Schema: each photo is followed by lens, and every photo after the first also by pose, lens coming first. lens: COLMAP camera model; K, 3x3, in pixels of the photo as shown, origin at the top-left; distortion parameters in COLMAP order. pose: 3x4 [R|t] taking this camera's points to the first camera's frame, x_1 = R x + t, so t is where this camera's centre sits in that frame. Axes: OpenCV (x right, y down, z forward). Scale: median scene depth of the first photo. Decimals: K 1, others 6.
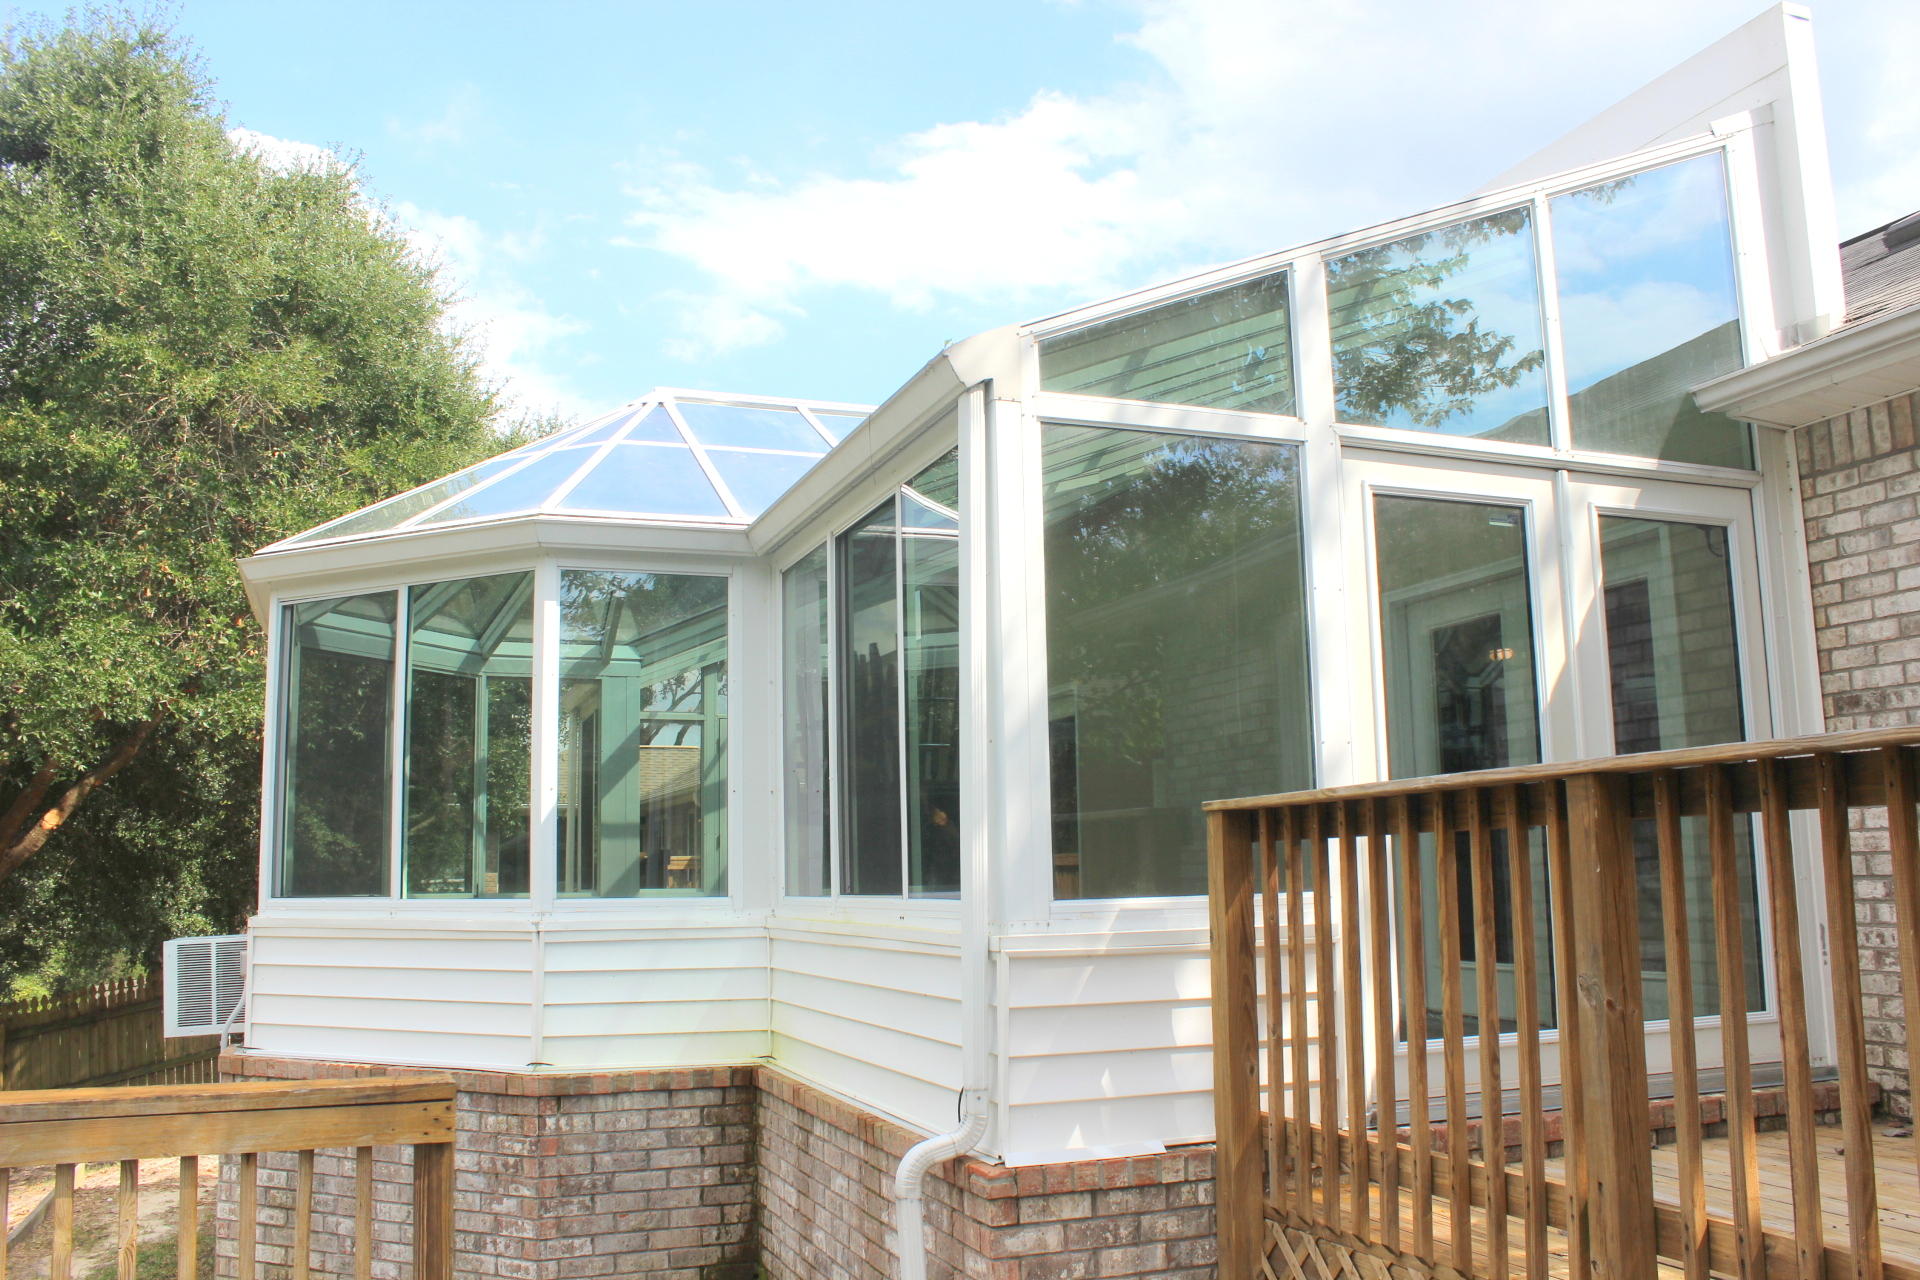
lens RADIAL K [[1592.7, 0, 960.3], [0, 1592.7, 592.5], [0, 0, 1]] dist [-0.183094, 0.194185]
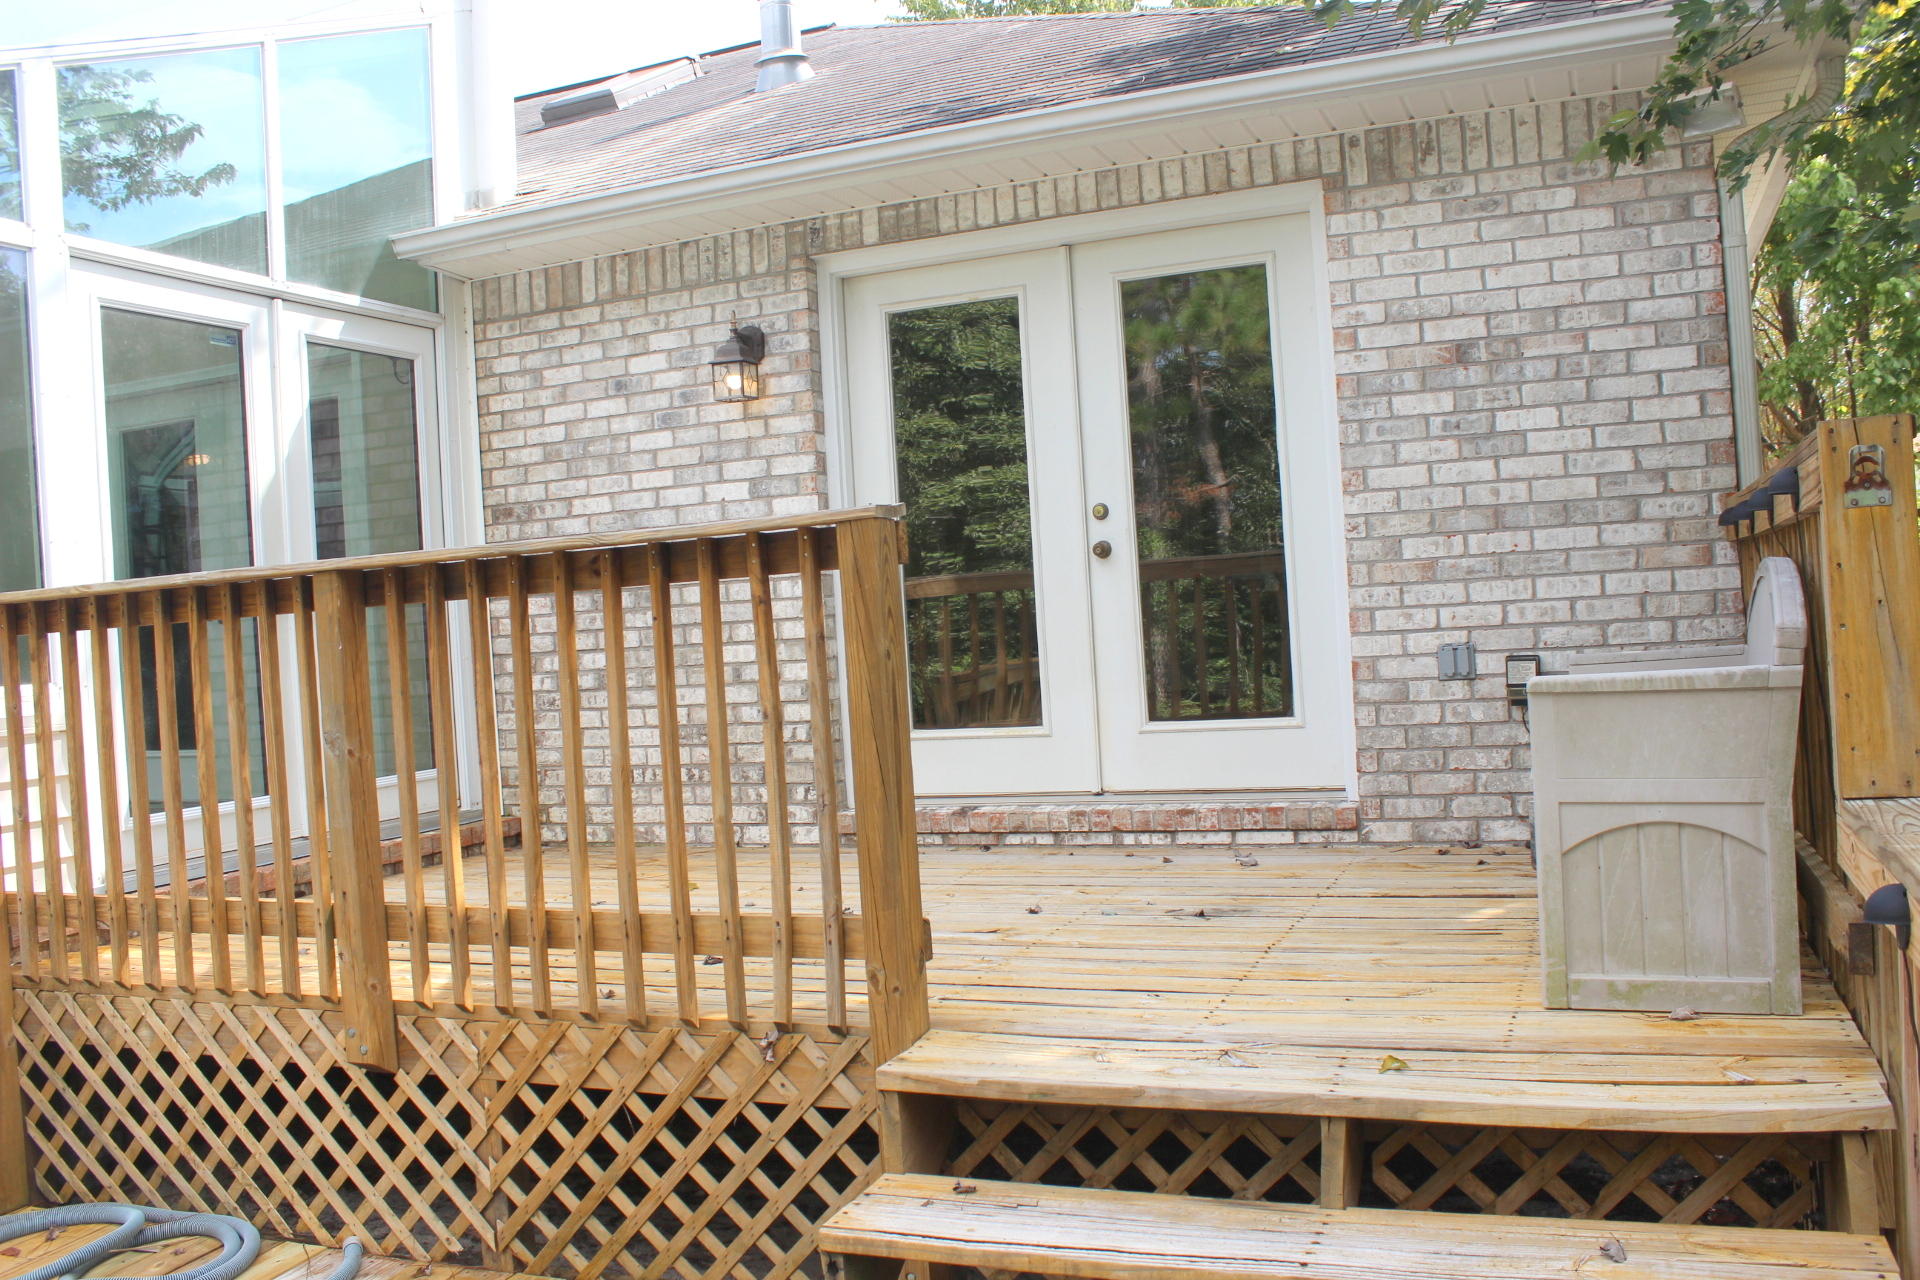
lens RADIAL K [[1599.9, 0, 960.0], [0, 1599.9, 640.0], [0, 0, 1]] dist [0.062994, -0.000346]
pose [[0.674020, -0.044264, 0.737386, -0.131019], [-0.071608, 0.989587, 0.124858, -0.015180], [-0.735234, -0.136959, 0.663832, -0.139879]]
